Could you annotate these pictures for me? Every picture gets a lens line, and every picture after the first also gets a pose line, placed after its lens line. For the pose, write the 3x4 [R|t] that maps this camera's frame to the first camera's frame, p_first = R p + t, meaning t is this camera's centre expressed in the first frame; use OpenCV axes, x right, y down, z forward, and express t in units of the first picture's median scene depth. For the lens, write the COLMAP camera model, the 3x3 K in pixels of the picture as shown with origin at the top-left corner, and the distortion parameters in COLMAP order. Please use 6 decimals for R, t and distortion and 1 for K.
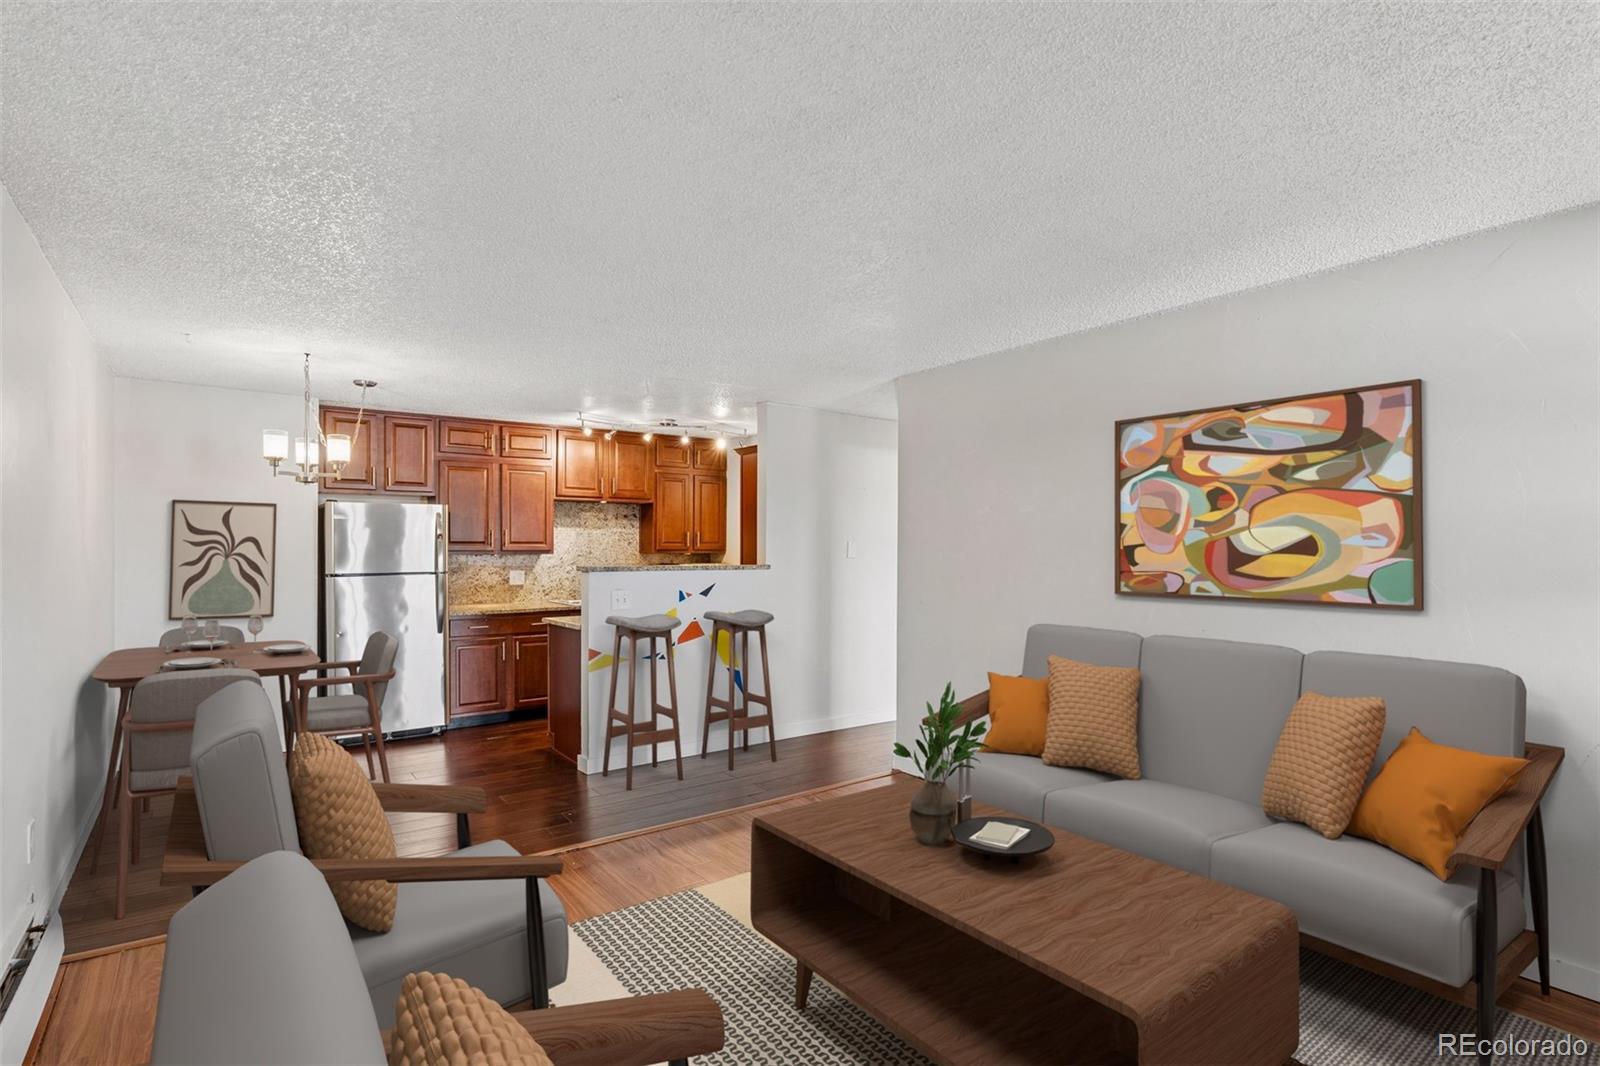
lens RADIAL K [[801.8, 0, 801.9], [0, 801.8, 544.5], [0, 0, 1]] dist [0.000521, 0.000776]
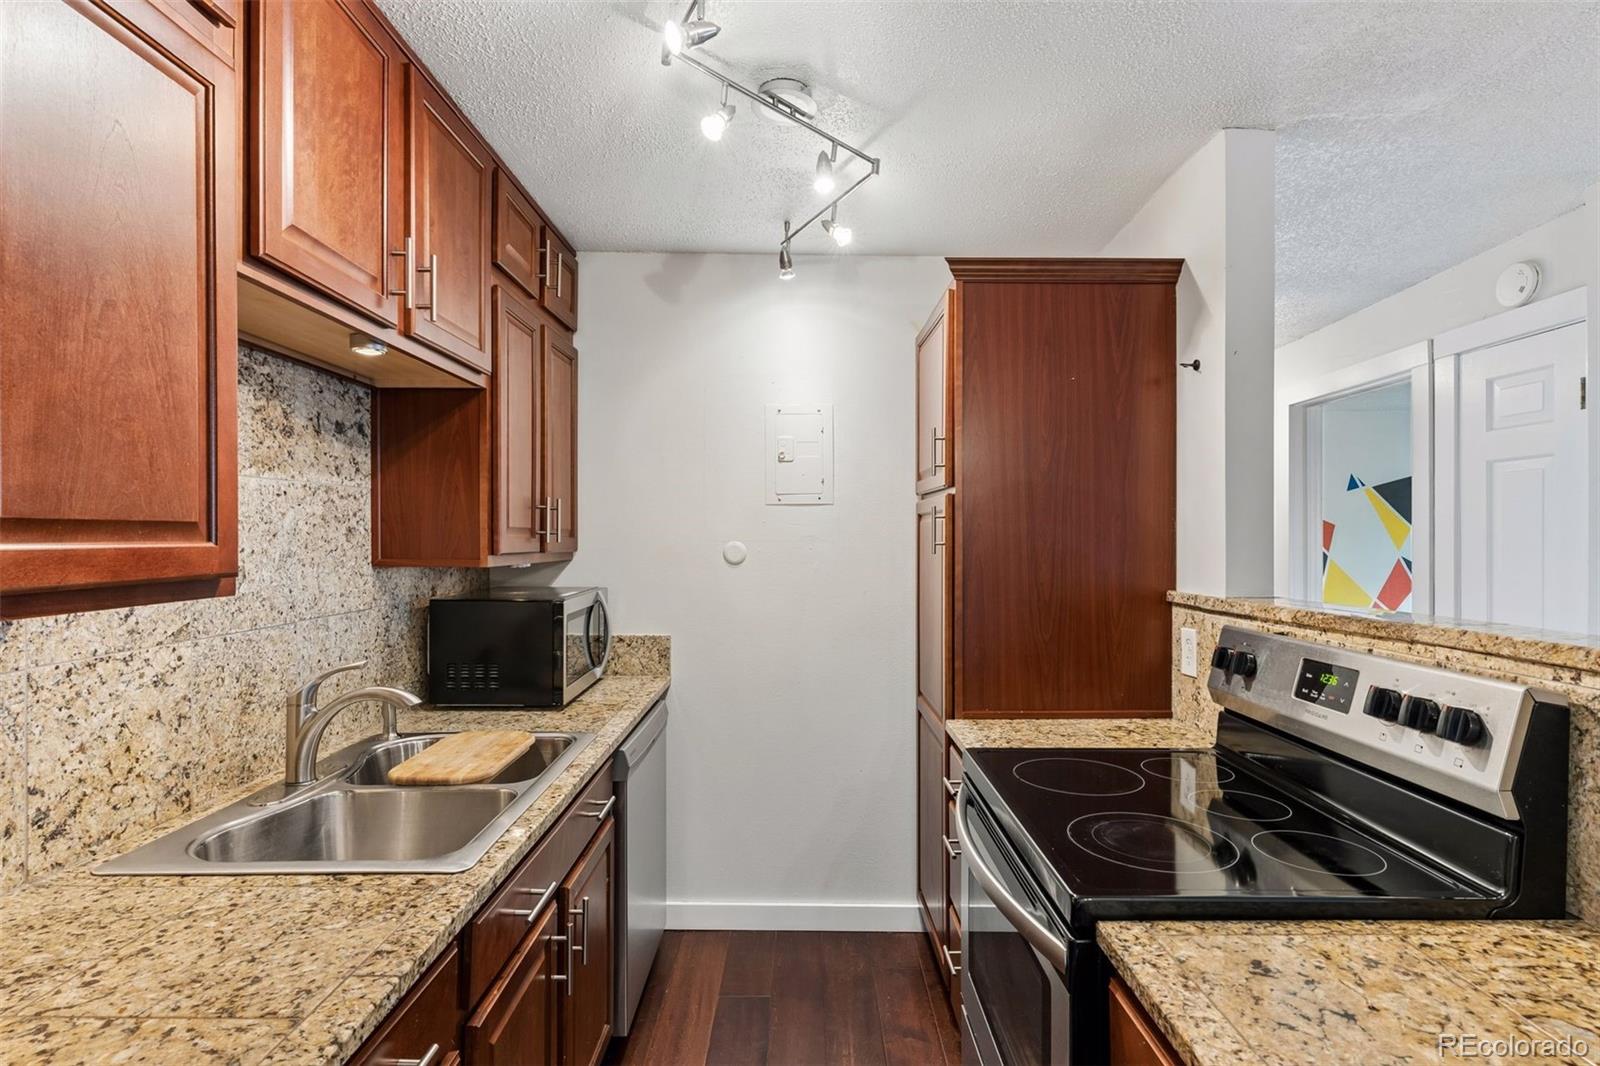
lens RADIAL K [[801.8, 0, 819.5], [0, 801.8, 547.5], [0, 0, 1]] dist [0.000521, 0.000776]
pose [[0.576250, -0.010973, 0.817200, -0.393200], [-0.003754, 0.999864, 0.016073, -0.001781], [-0.817265, -0.012330, 0.576131, 0.834061]]
